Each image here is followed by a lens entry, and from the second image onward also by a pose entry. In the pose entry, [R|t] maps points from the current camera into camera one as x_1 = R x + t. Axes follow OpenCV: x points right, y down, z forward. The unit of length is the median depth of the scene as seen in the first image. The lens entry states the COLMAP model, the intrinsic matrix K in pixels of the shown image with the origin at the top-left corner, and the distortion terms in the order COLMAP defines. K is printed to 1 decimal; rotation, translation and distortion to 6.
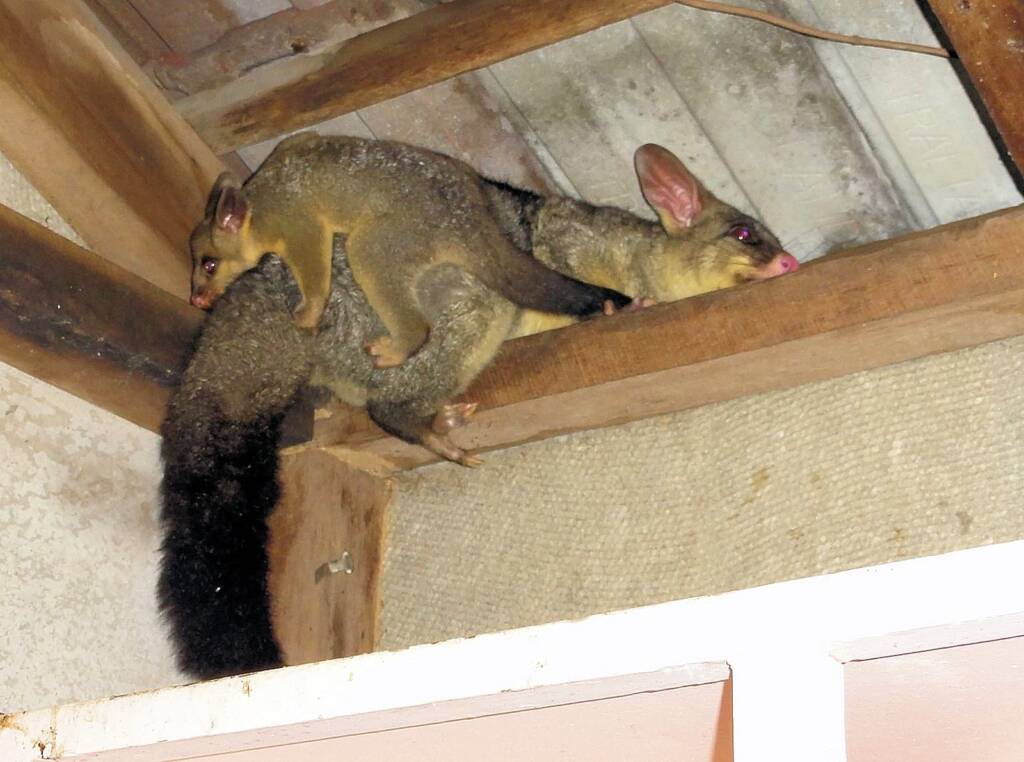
lens RADIAL K [[2380.0, 0, 510.0], [0, 2380.0, 286.9], [0, 0, 1]] dist [0.015713, -0.701250]
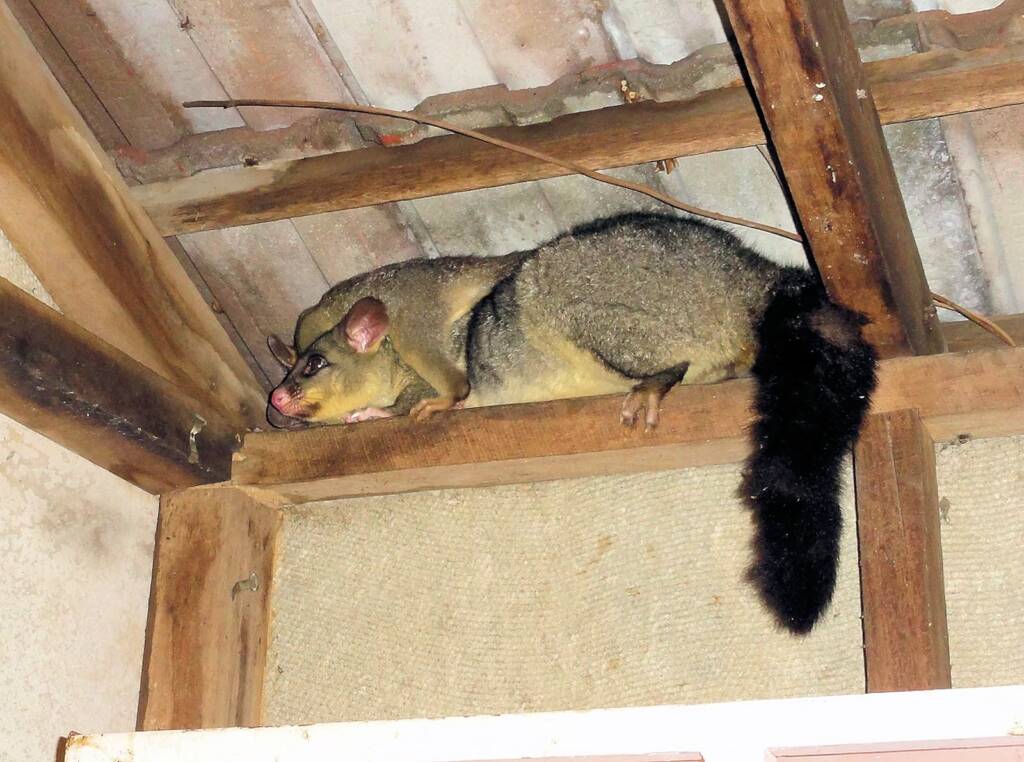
lens RADIAL K [[2380.0, 0, 510.0], [0, 2380.0, 286.9], [0, 0, 1]] dist [0.015713, -0.701250]
pose [[0.978359, 0.074261, 0.193128, -0.195510], [-0.085754, 0.994967, 0.051838, -0.115064], [-0.188306, -0.067278, 0.979803, -0.223666]]
